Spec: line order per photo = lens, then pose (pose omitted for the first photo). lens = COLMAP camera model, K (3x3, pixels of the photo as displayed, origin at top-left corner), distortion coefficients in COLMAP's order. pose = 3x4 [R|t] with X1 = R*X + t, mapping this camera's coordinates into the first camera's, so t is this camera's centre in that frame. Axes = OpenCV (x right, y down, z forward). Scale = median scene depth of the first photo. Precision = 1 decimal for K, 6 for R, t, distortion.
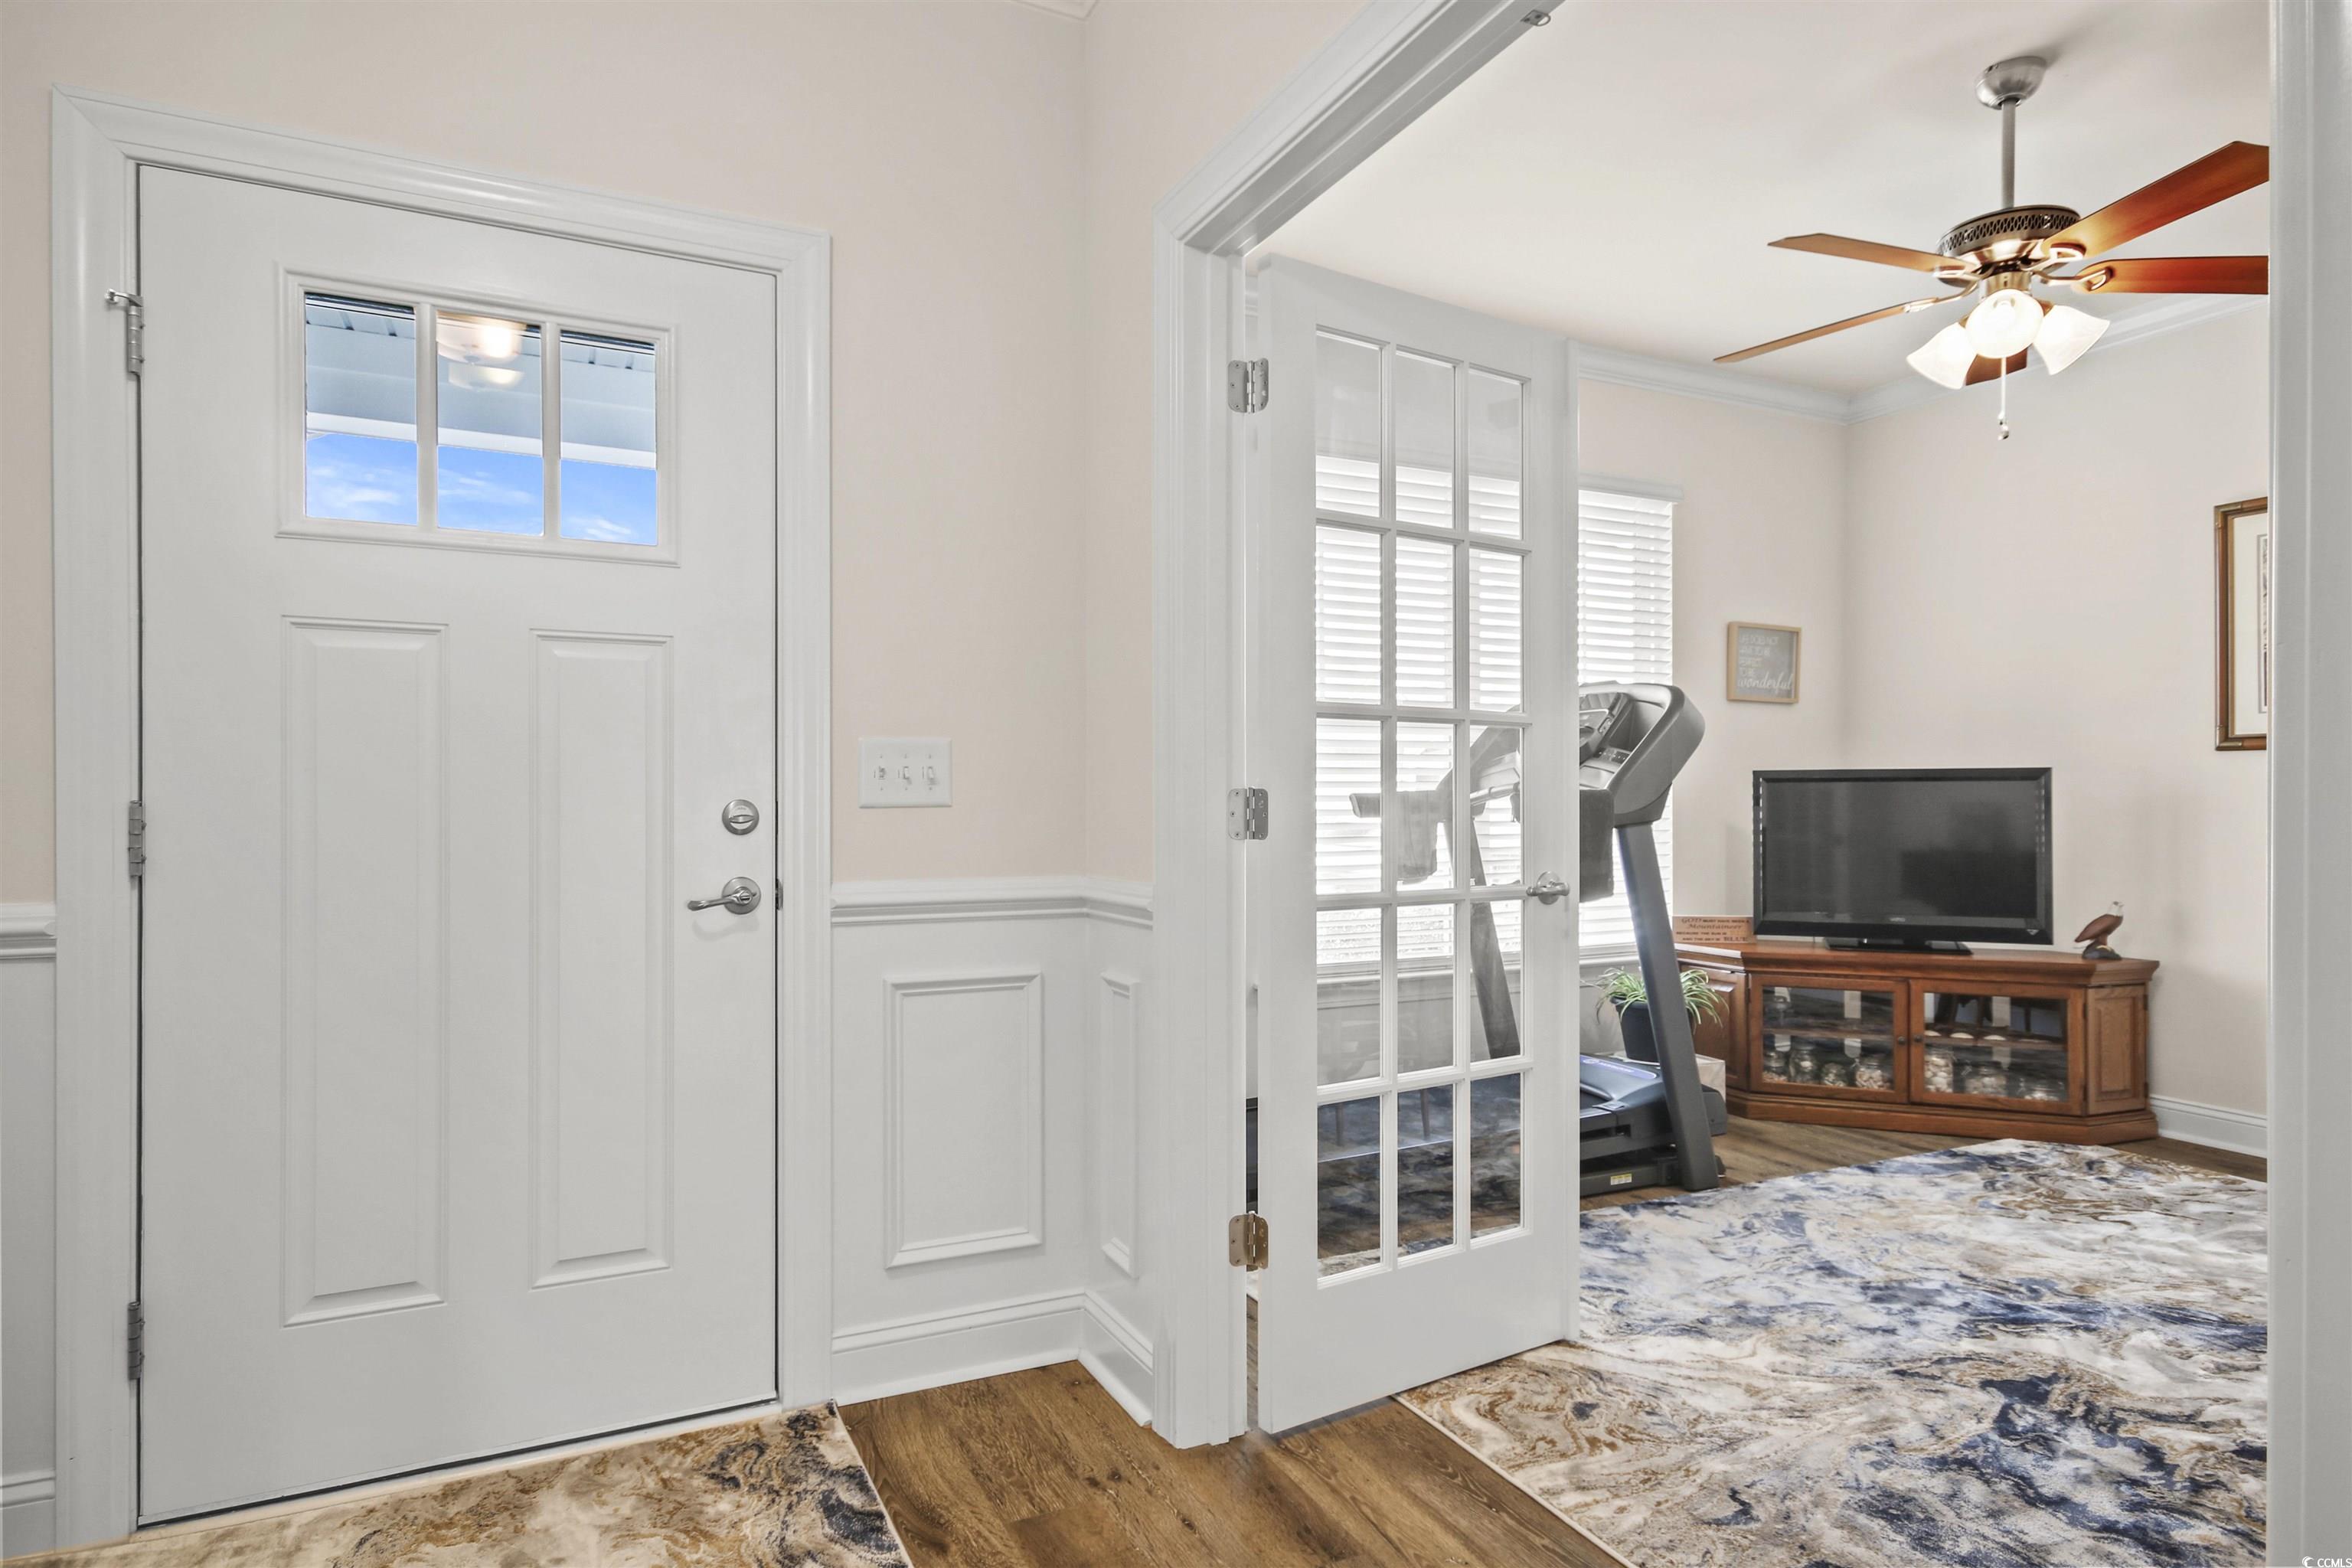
lens RADIAL K [[1284.2, 0, 1170.1], [0, 1284.2, 843.1], [0, 0, 1]] dist [0.016594, 0.001093]
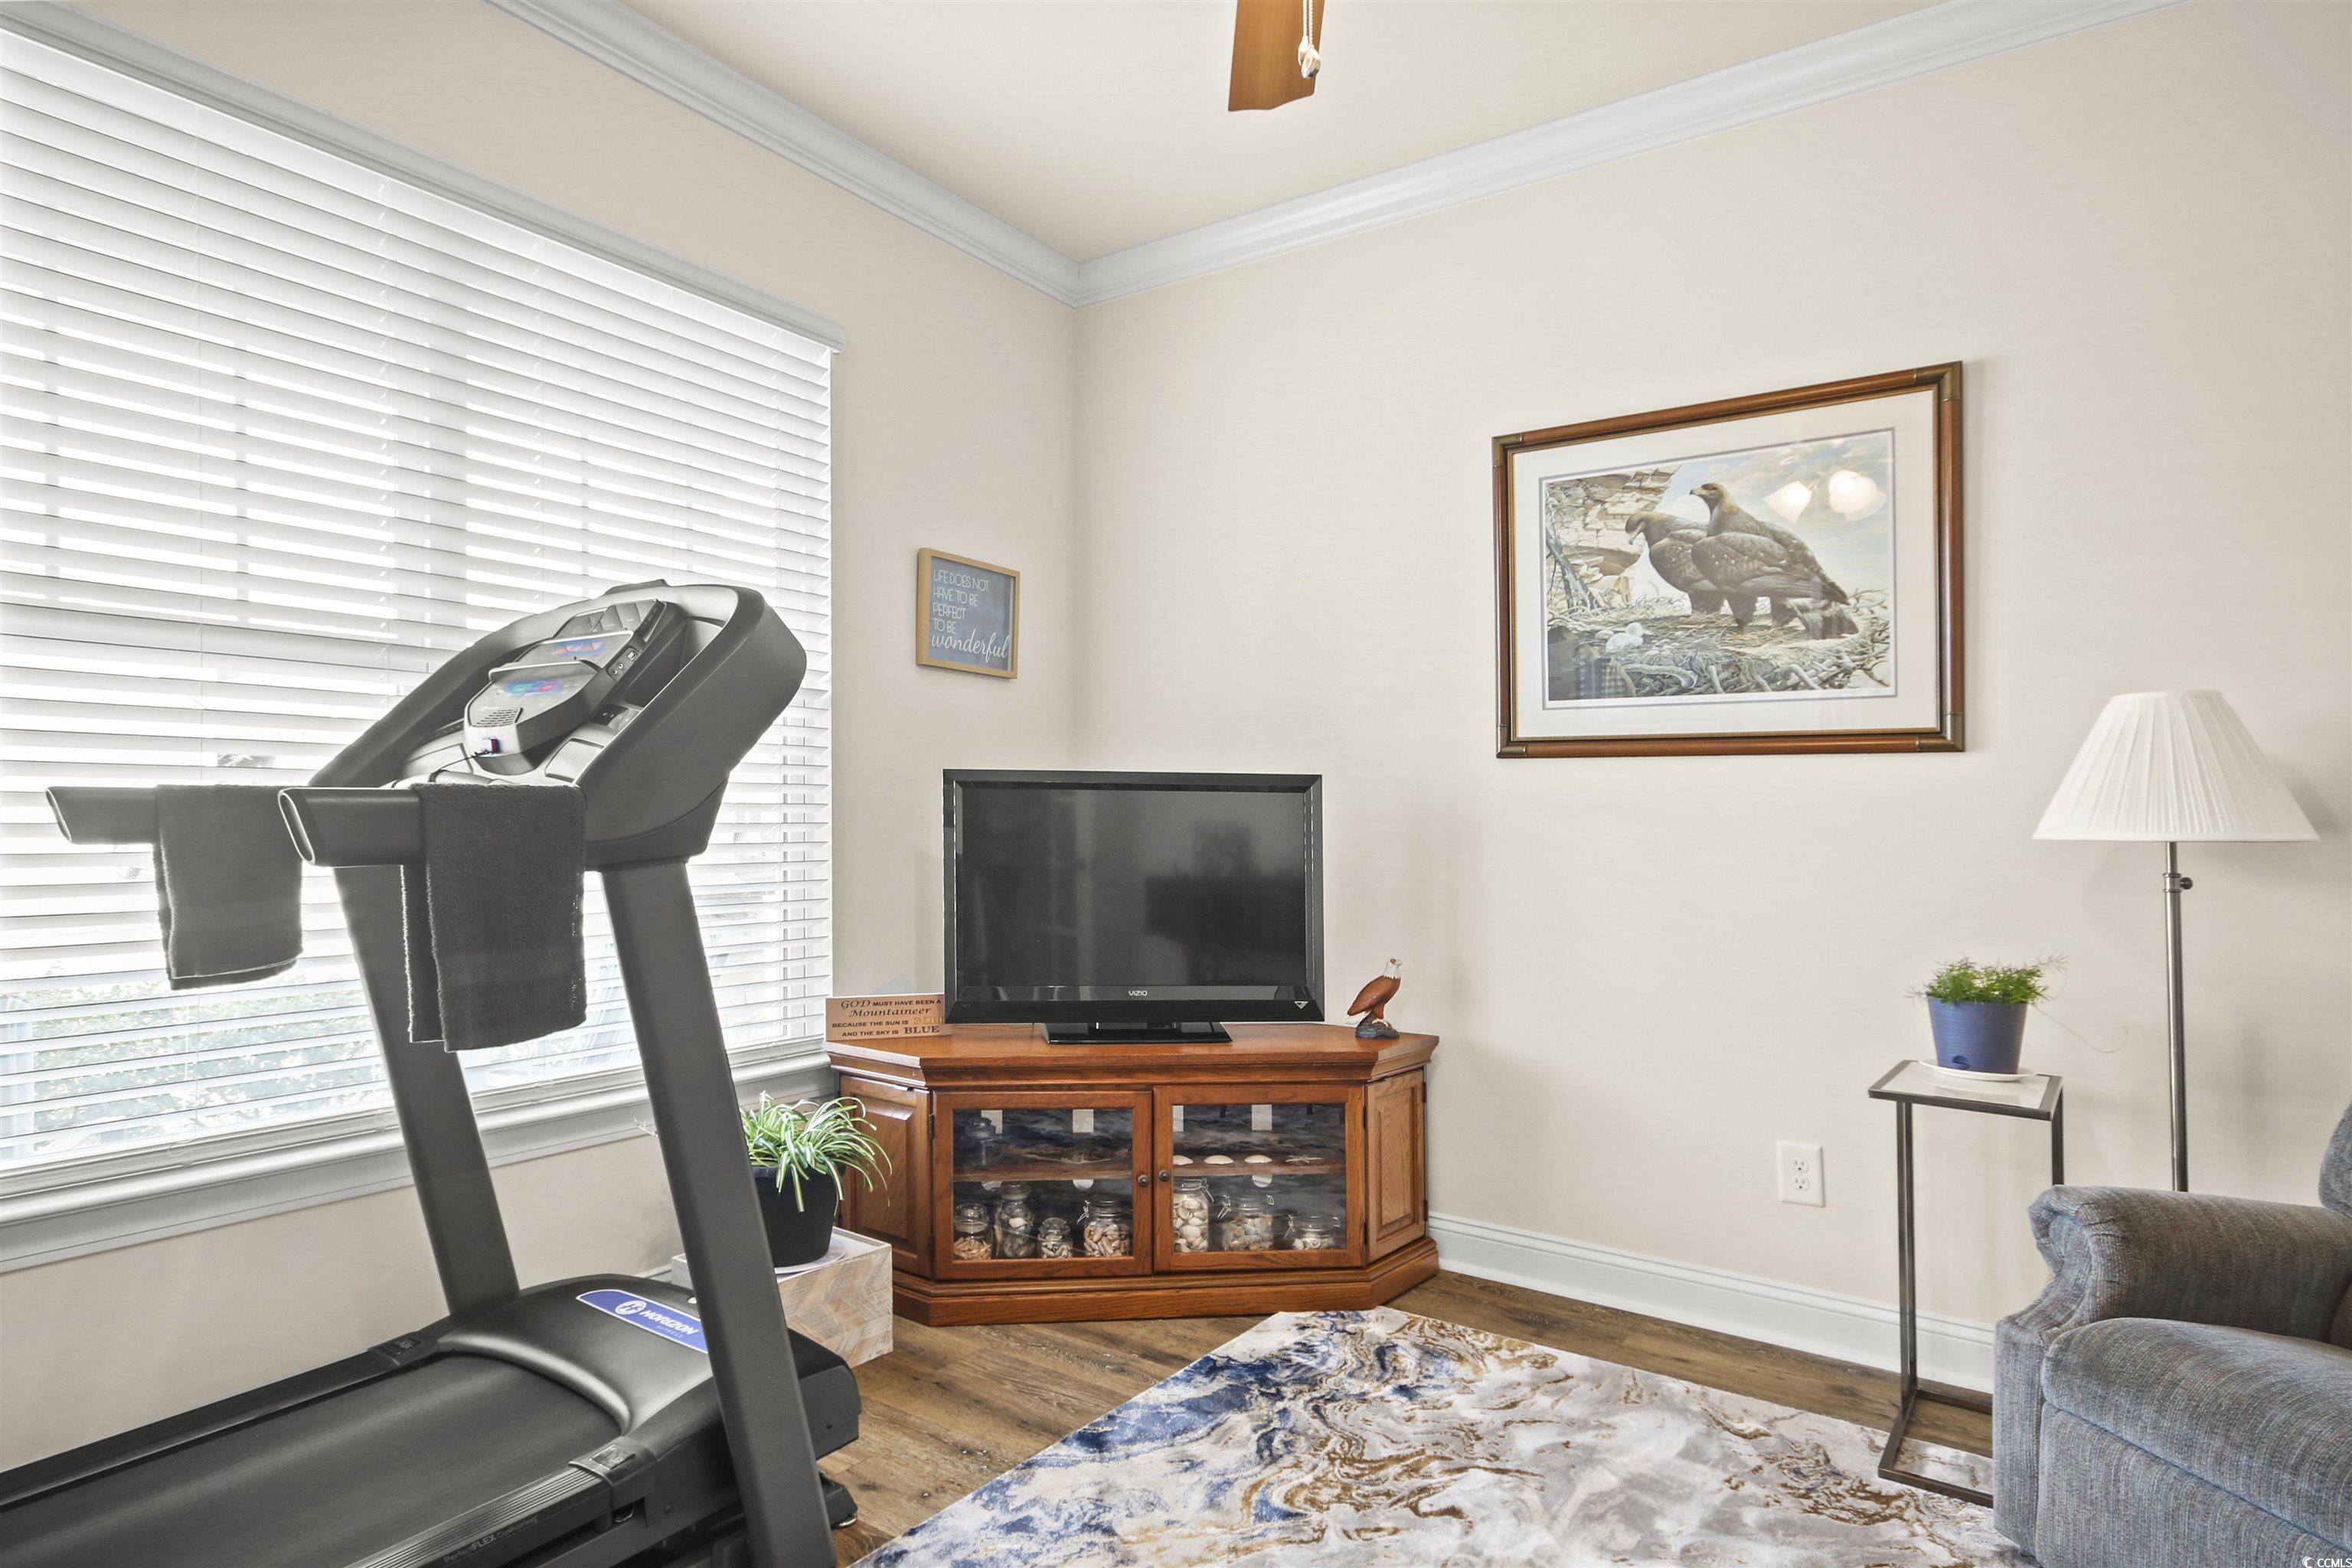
lens RADIAL K [[1308.9, 0, 1131.8], [0, 1308.9, 793.4], [0, 0, 1]] dist [0.010542, 0.001020]
pose [[0.876723, 0.020561, 0.480557, 0.242439], [0.003193, 0.998815, -0.048562, -0.013408], [-0.480986, 0.044110, 0.875618, 0.420328]]
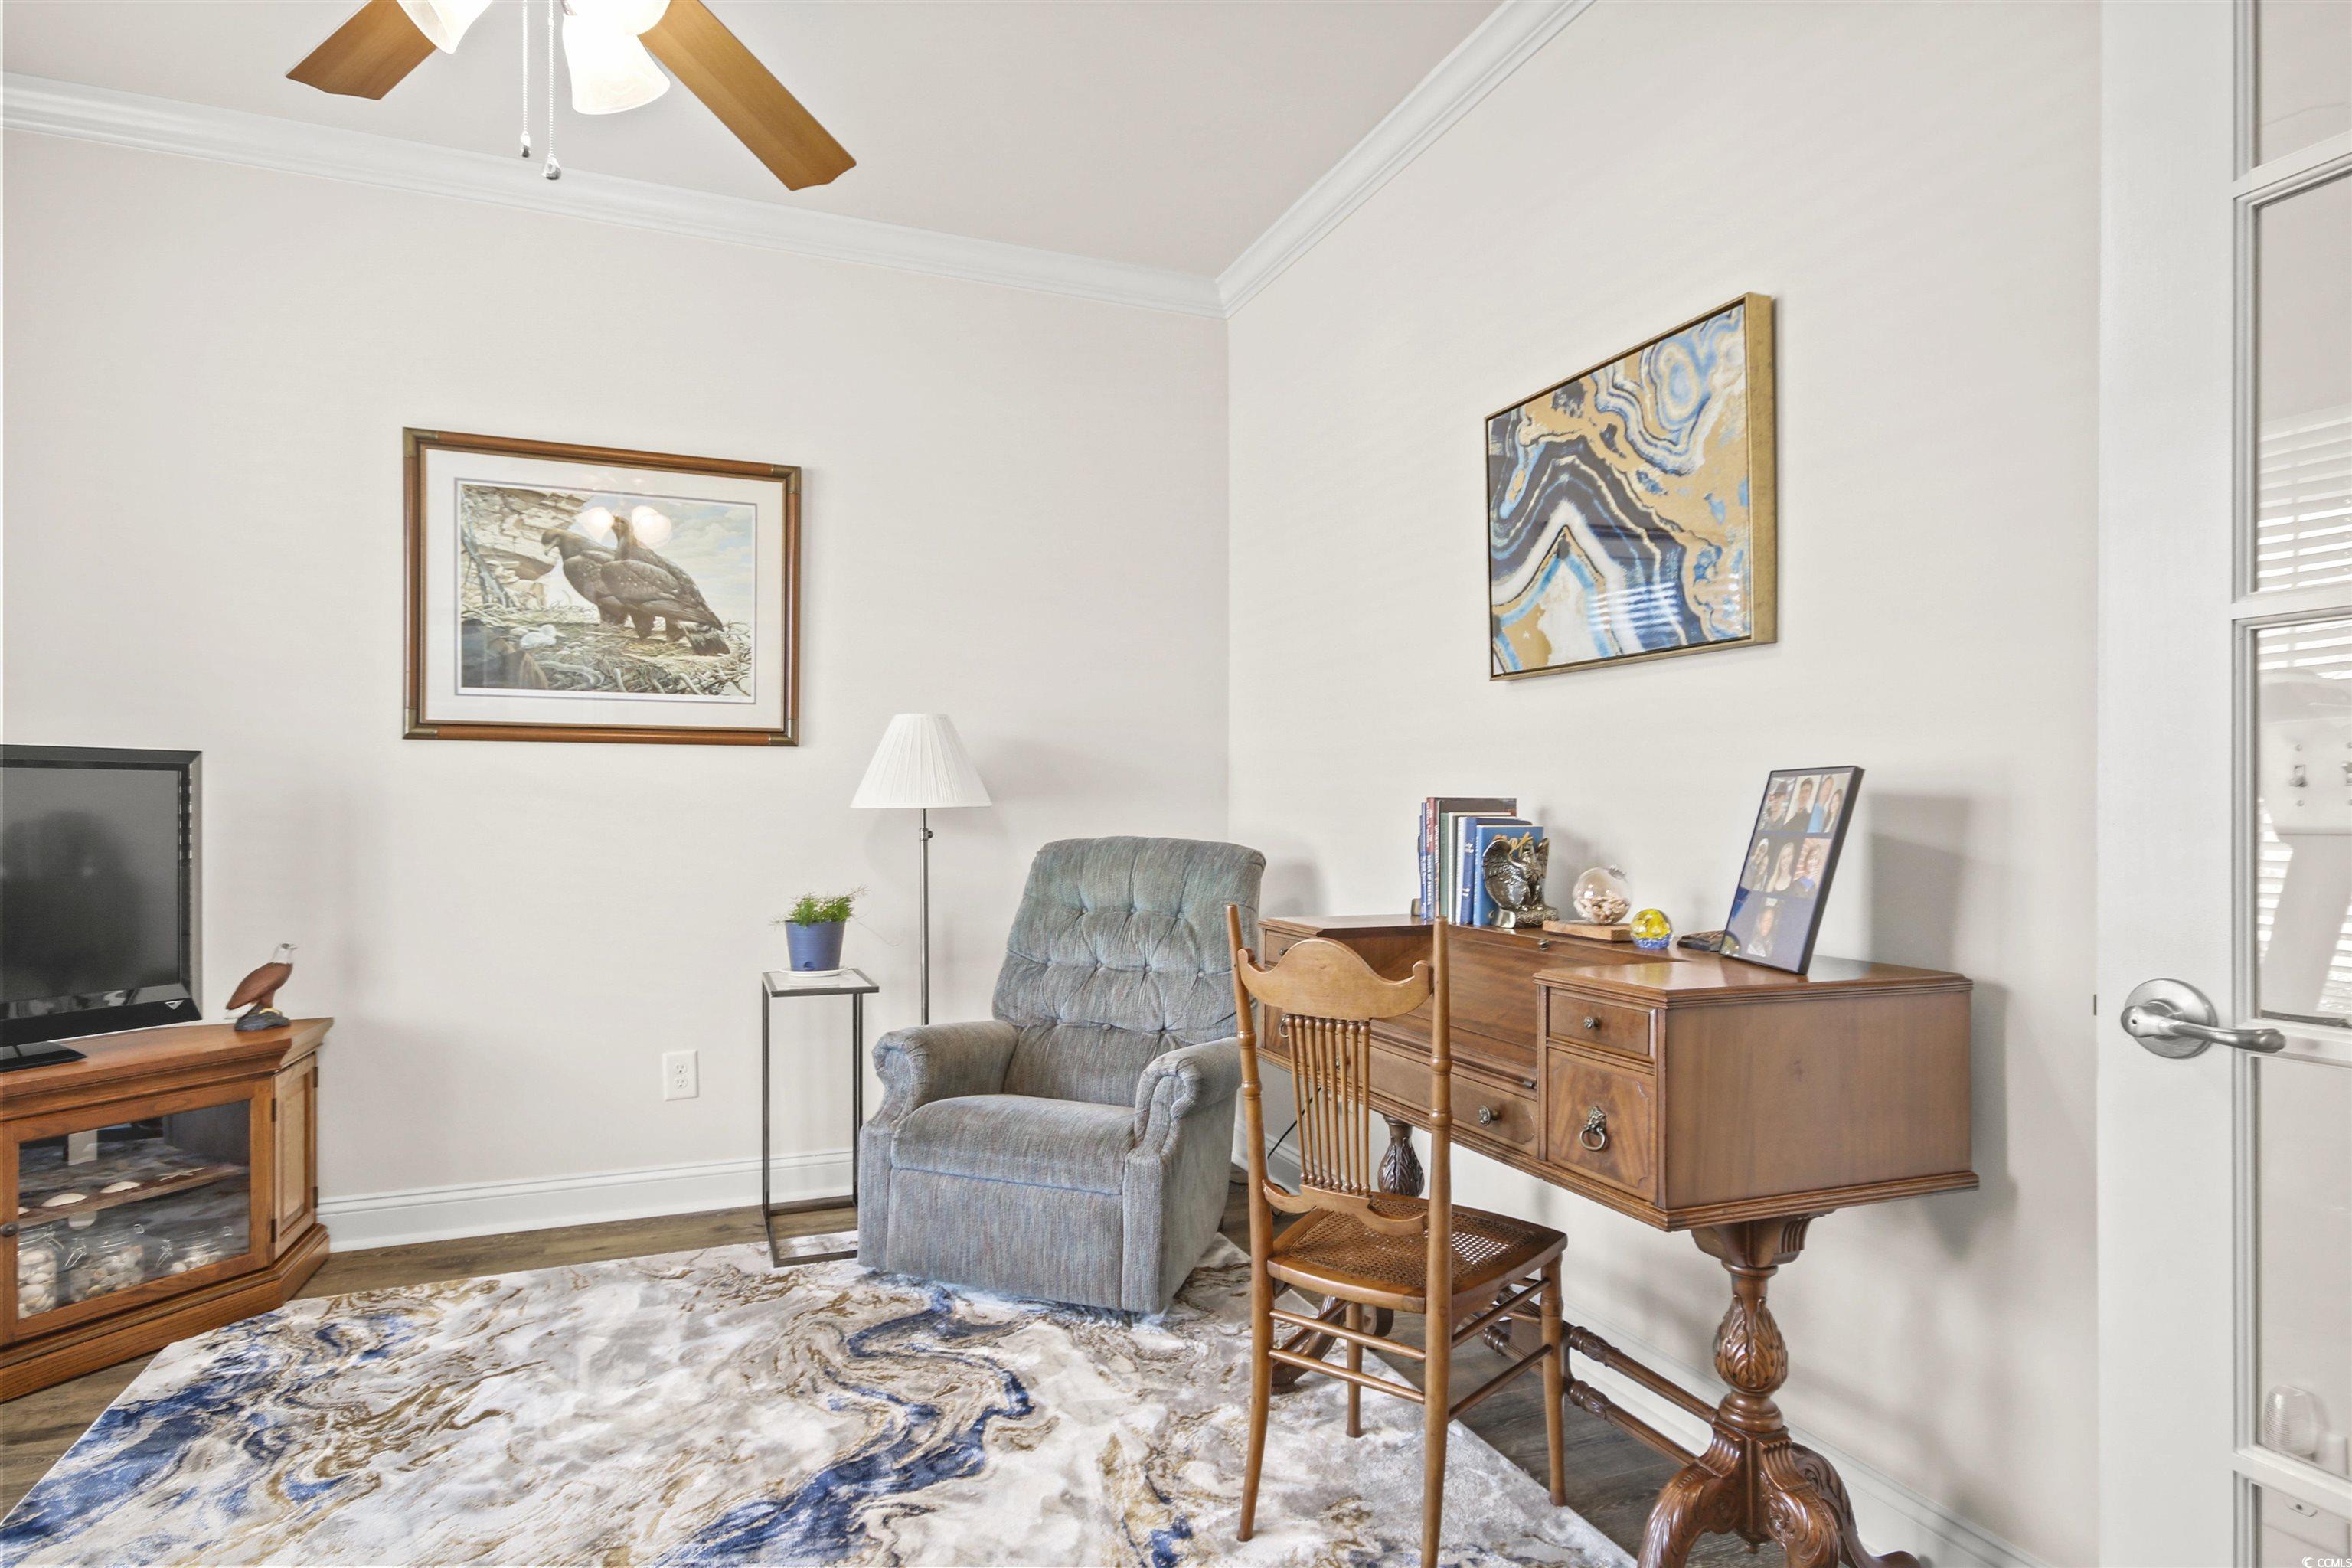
lens RADIAL K [[1266.3, 0, 1176.8], [0, 1266.3, 791.4], [0, 0, 1]] dist [0.000121, -0.001386]
pose [[0.058365, 0.009233, 0.998253, 0.067002], [0.032793, 0.999400, -0.011161, -0.014999], [-0.997757, 0.033387, 0.058027, 0.477447]]
